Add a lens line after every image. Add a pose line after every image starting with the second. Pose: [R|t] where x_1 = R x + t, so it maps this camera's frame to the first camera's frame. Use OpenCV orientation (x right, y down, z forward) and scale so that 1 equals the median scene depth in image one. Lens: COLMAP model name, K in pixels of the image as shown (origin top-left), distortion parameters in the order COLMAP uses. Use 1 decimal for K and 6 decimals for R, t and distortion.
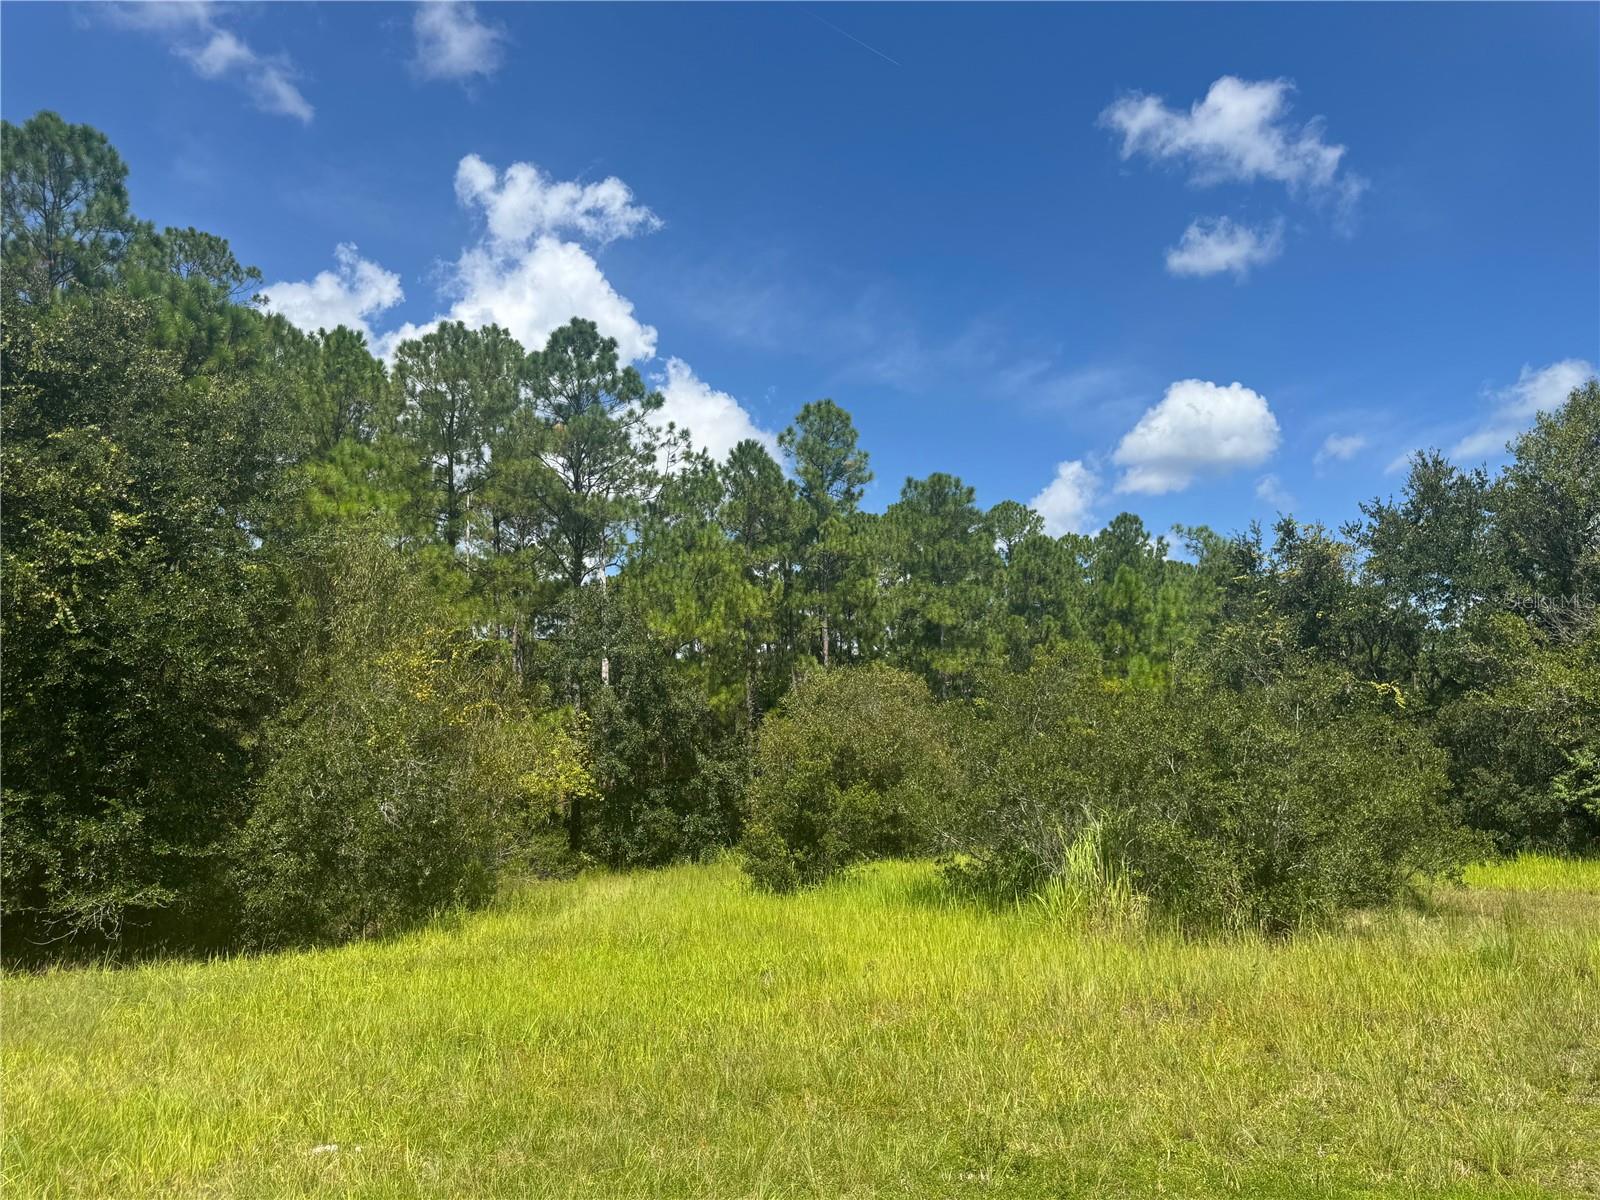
lens RADIAL K [[1127.6, 0, 796.0], [0, 1127.6, 593.1], [0, 0, 1]] dist [0.038156, -0.053942]
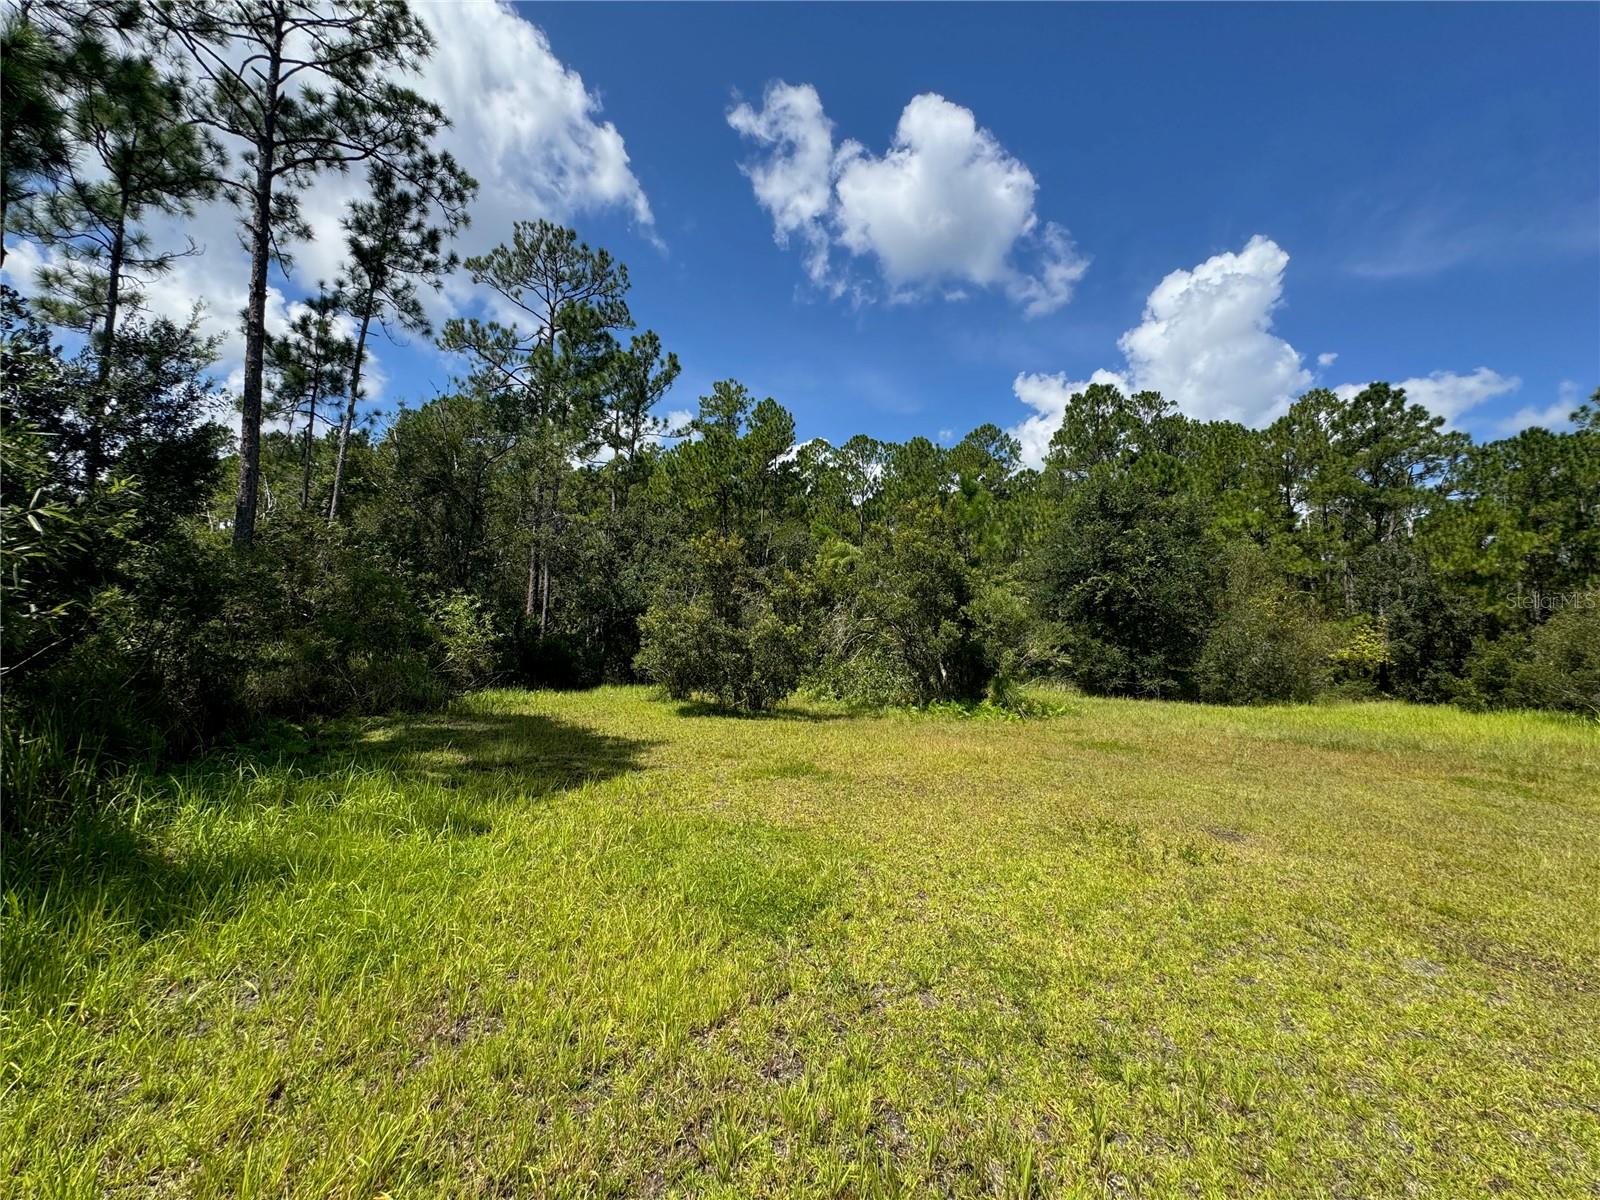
lens RADIAL K [[645.4, 0, 807.2], [0, 645.4, 598.1], [0, 0, 1]] dist [0.000521, -0.000490]
pose [[0.572872, -0.010621, -0.819576, 0.172119], [0.092611, 0.994352, 0.051848, -0.079969], [0.814396, -0.105604, 0.570620, -0.434640]]
